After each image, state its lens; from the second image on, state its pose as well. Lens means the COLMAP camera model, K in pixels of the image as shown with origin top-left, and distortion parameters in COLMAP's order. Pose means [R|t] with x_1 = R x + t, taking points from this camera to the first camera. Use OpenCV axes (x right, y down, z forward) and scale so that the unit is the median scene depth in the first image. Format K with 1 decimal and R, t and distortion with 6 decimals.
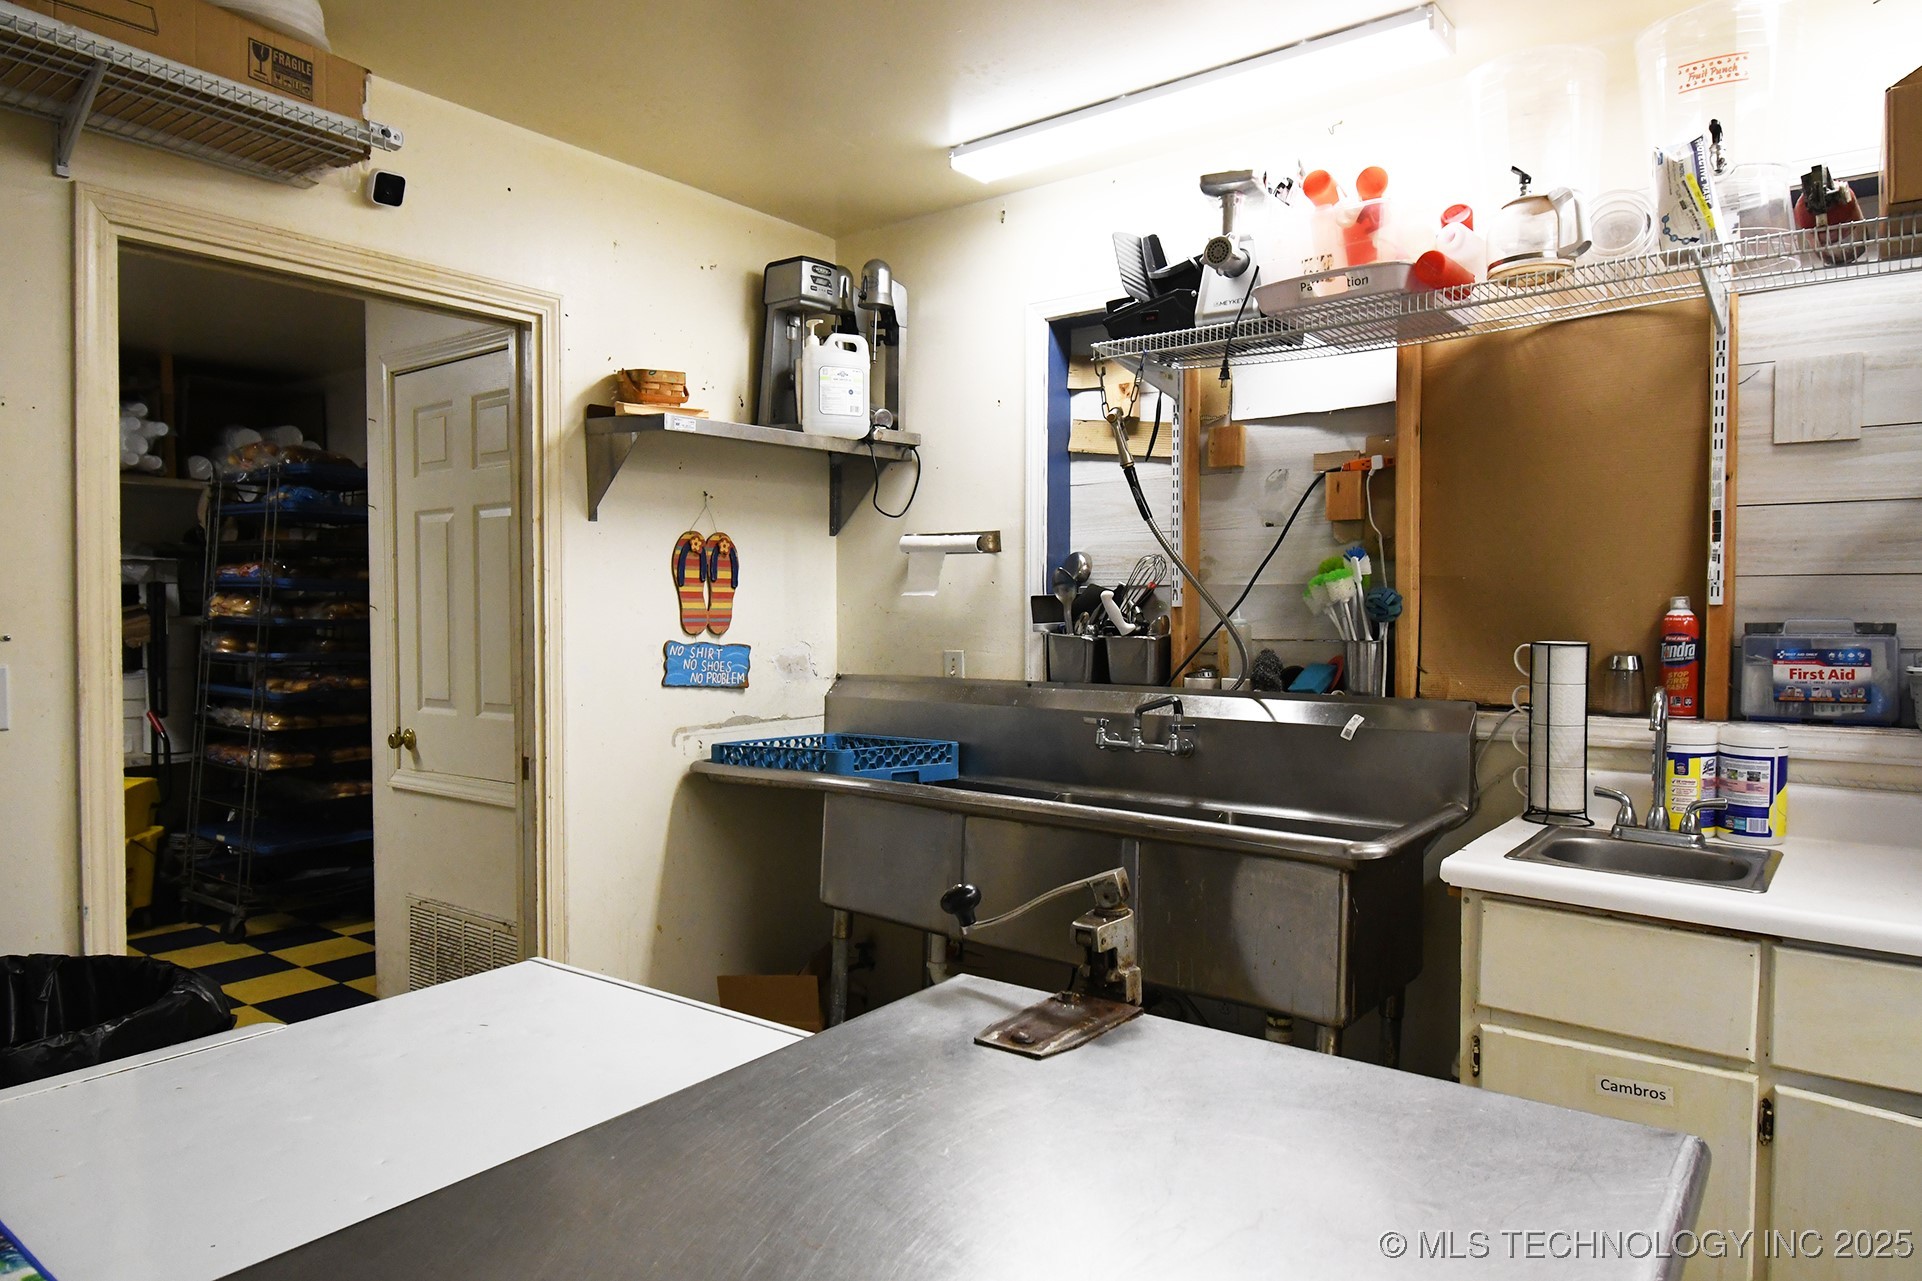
lens RADIAL K [[1182.8, 0, 961.0], [0, 1182.8, 640.5], [0, 0, 1]] dist [-0.003295, -0.000635]
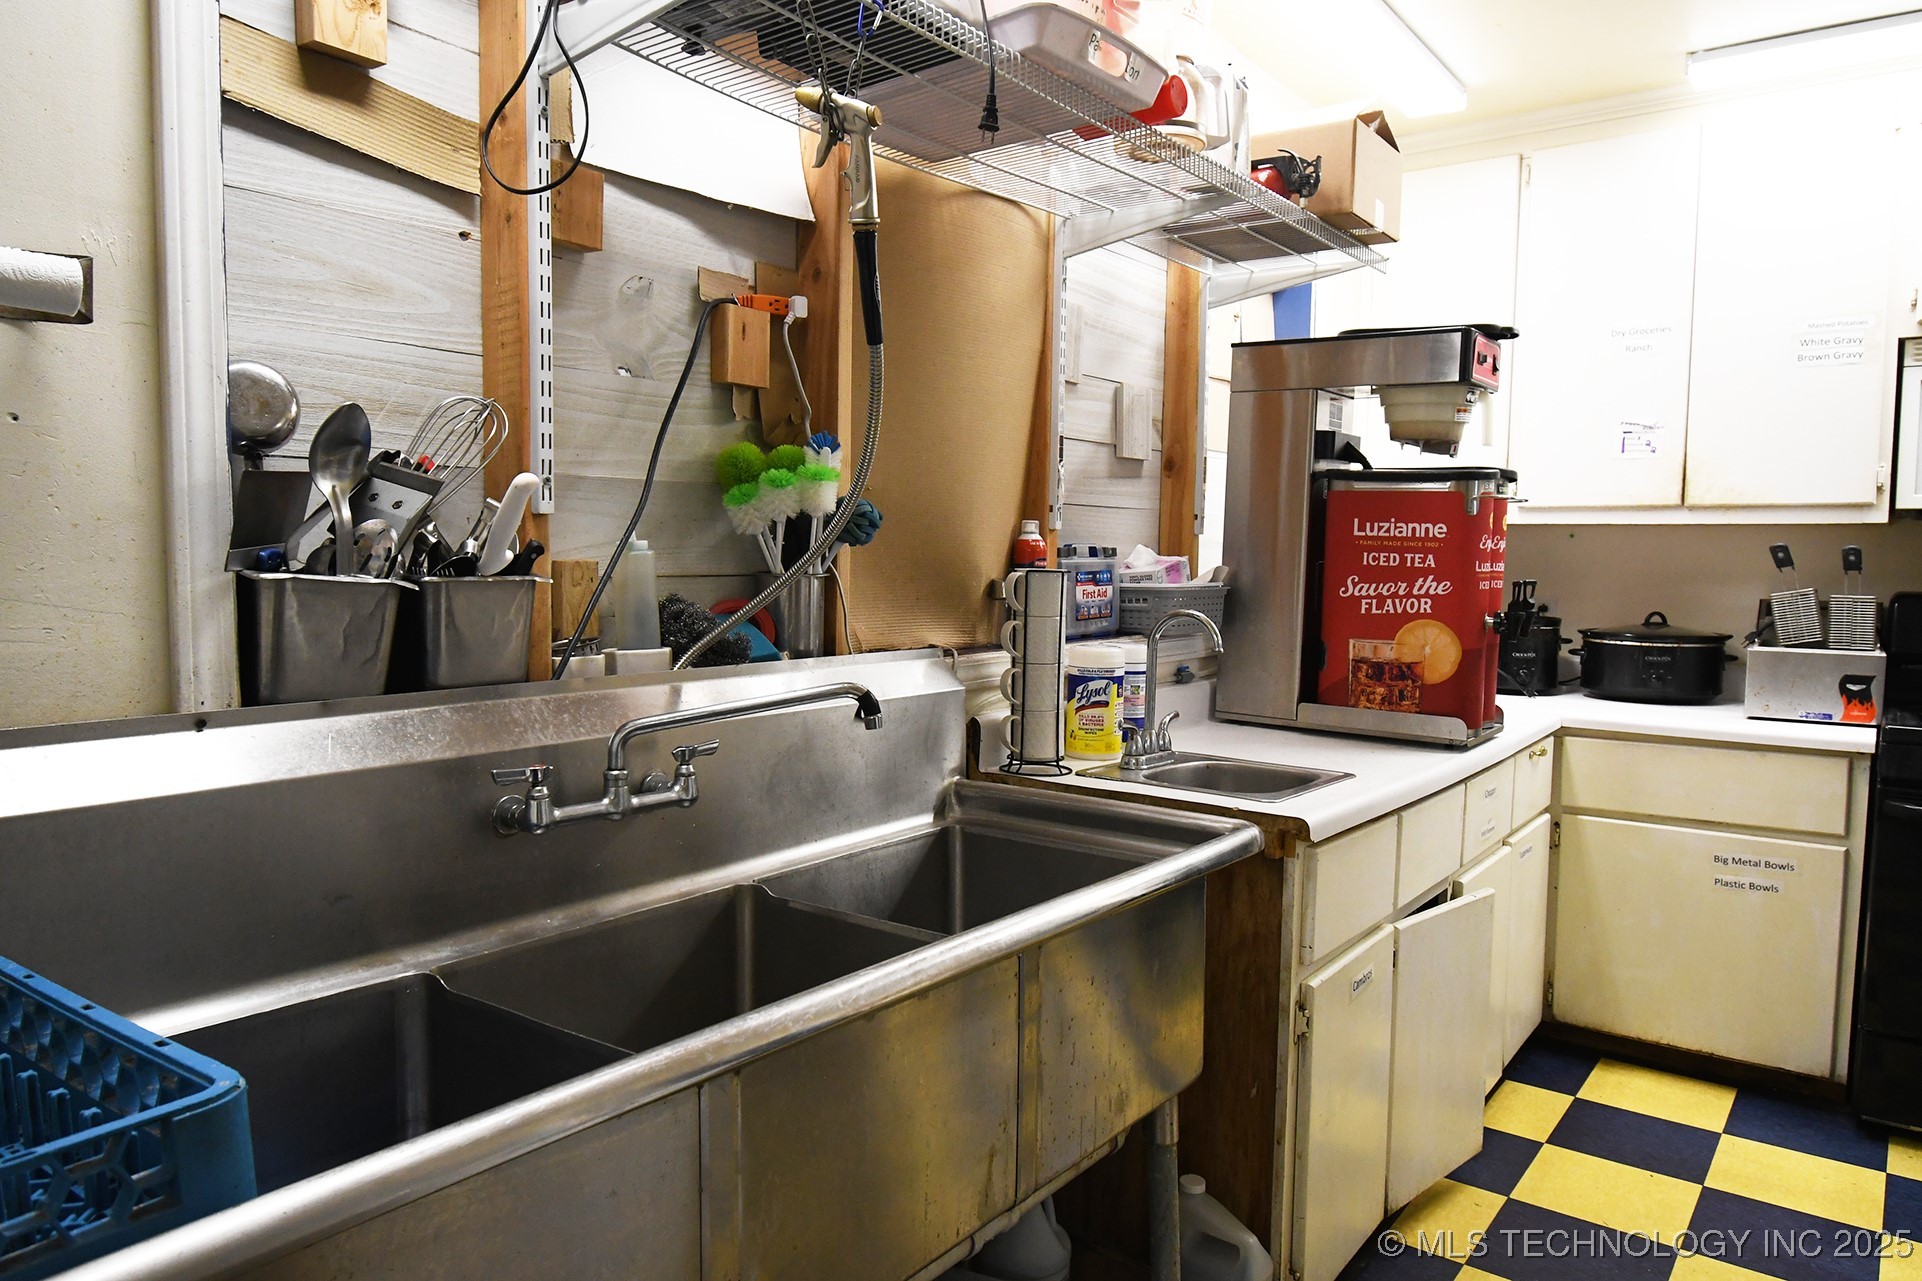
lens RADIAL K [[1261.0, 0, 961.0], [0, 1261.0, 640.5], [0, 0, 1]] dist [0.028640, -0.046363]
pose [[0.002463, -0.072293, 0.997380, -0.434807], [0.017903, 0.997227, 0.072237, -0.014445], [-0.999837, 0.017678, 0.003751, 1.057149]]
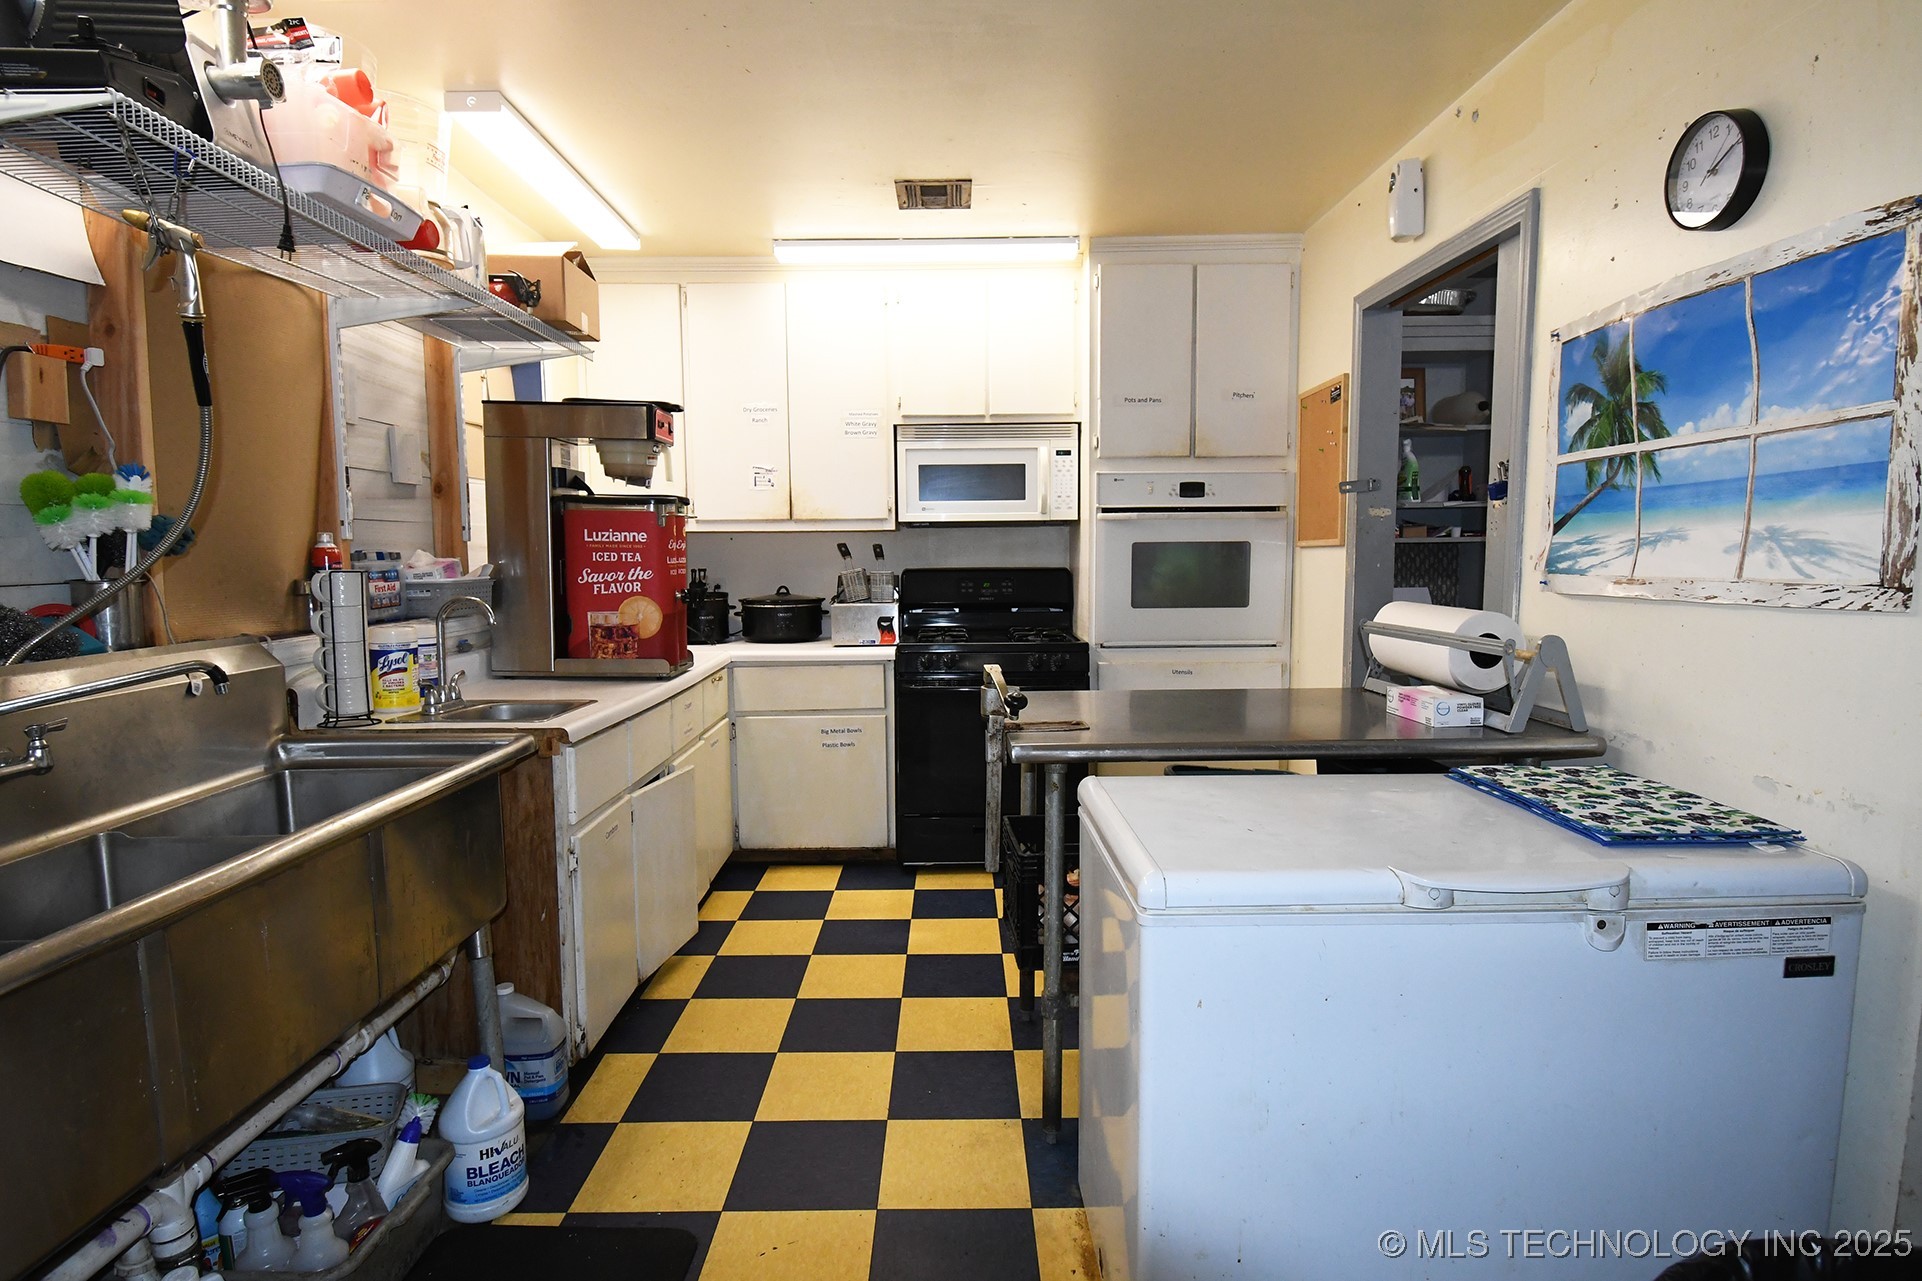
lens RADIAL K [[983.9, 0, 961.0], [0, 983.9, 640.5], [0, 0, 1]] dist [0.018606, -0.028882]
pose [[-0.609698, -0.067649, 0.789741, -0.625164], [0.032024, 0.993435, 0.109821, -0.016742], [-0.791986, 0.092249, -0.603530, 1.108718]]
